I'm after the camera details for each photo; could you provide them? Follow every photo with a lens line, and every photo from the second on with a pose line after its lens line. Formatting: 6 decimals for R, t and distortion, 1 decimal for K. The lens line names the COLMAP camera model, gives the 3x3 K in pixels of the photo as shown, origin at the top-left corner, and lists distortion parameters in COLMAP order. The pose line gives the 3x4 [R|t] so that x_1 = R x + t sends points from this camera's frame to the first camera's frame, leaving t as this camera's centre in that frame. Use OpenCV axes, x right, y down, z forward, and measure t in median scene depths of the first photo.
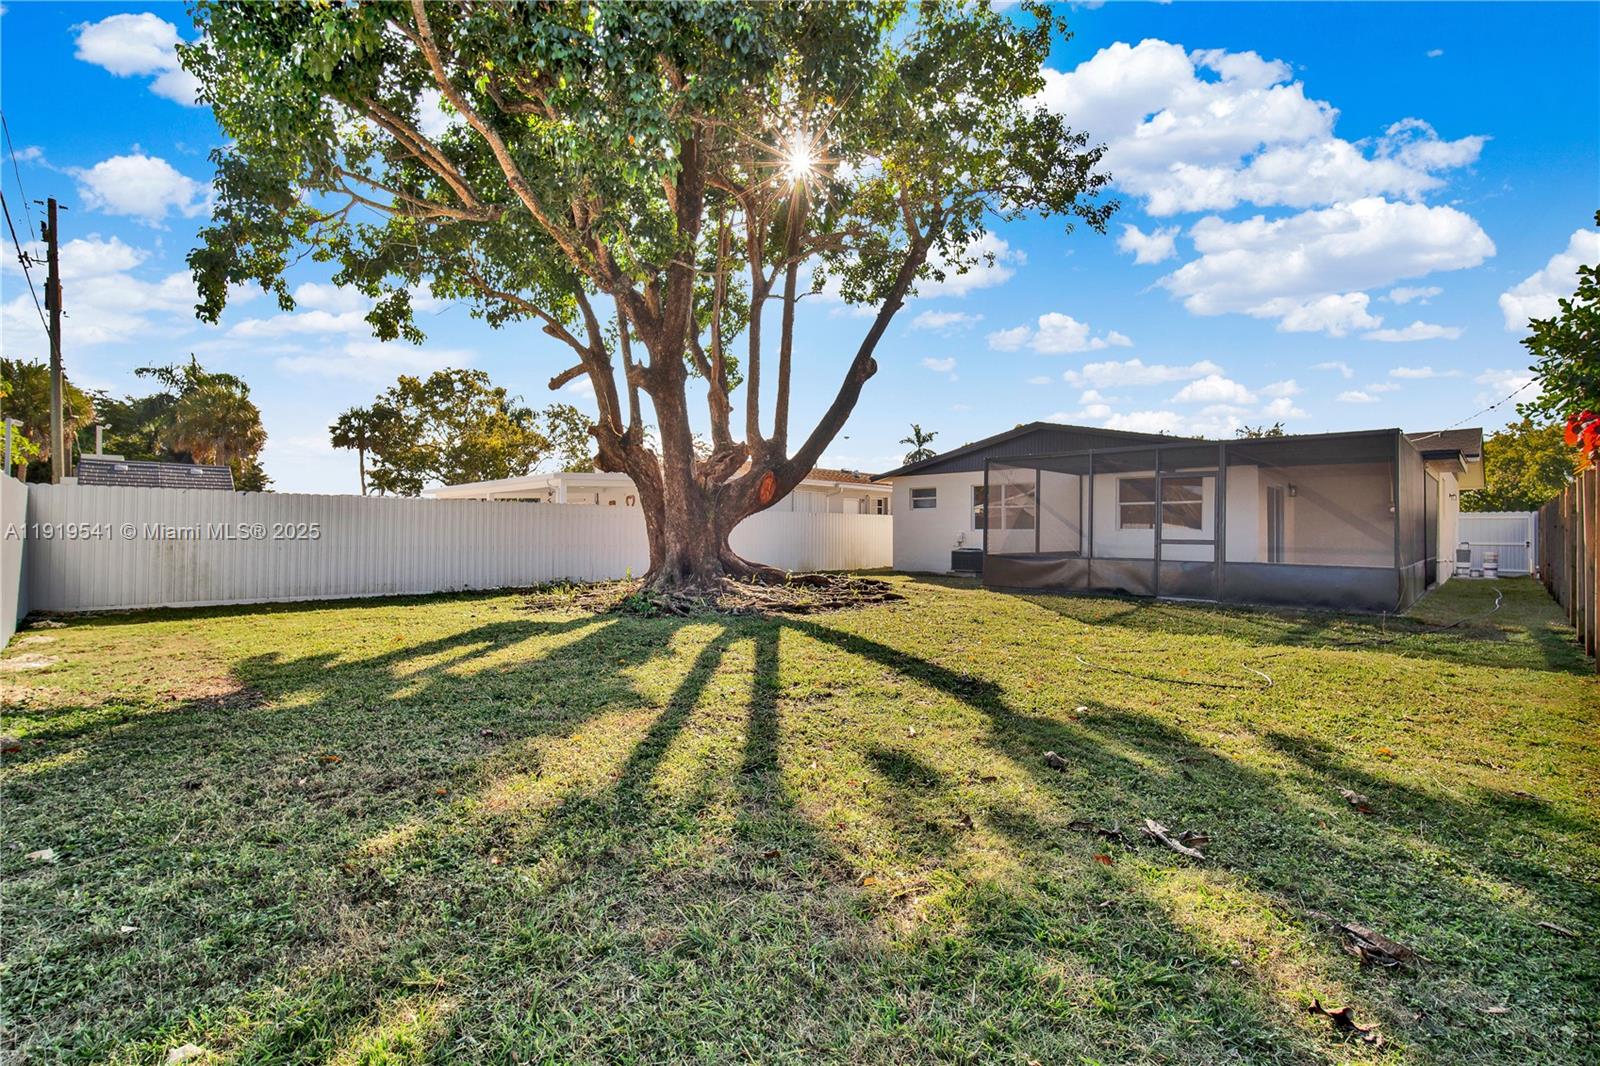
lens RADIAL K [[713.5, 0, 796.2], [0, 713.5, 543.8], [0, 0, 1]] dist [-0.004014, 0.000803]
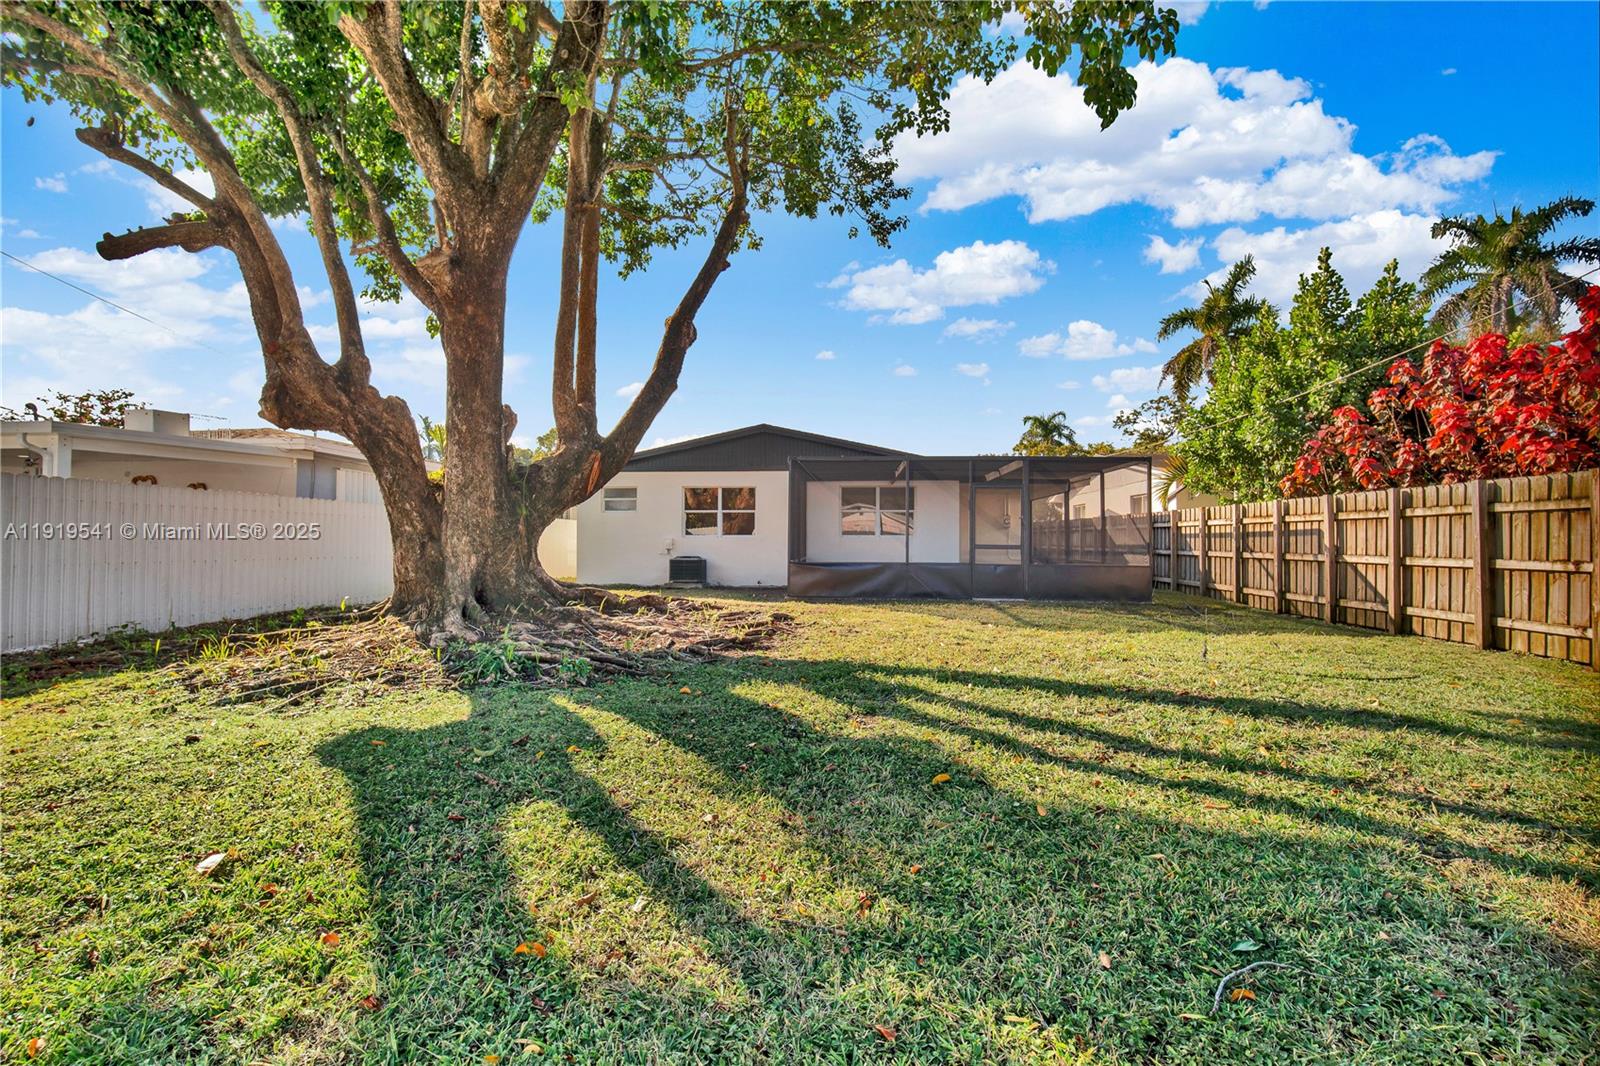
lens RADIAL K [[713.5, 0, 796.2], [0, 713.5, 543.8], [0, 0, 1]] dist [-0.004014, 0.000803]
pose [[0.756170, -0.001236, 0.654374, -0.319584], [0.009255, 0.999918, -0.008807, -0.000626], [-0.654310, 0.012716, 0.756119, 0.304779]]
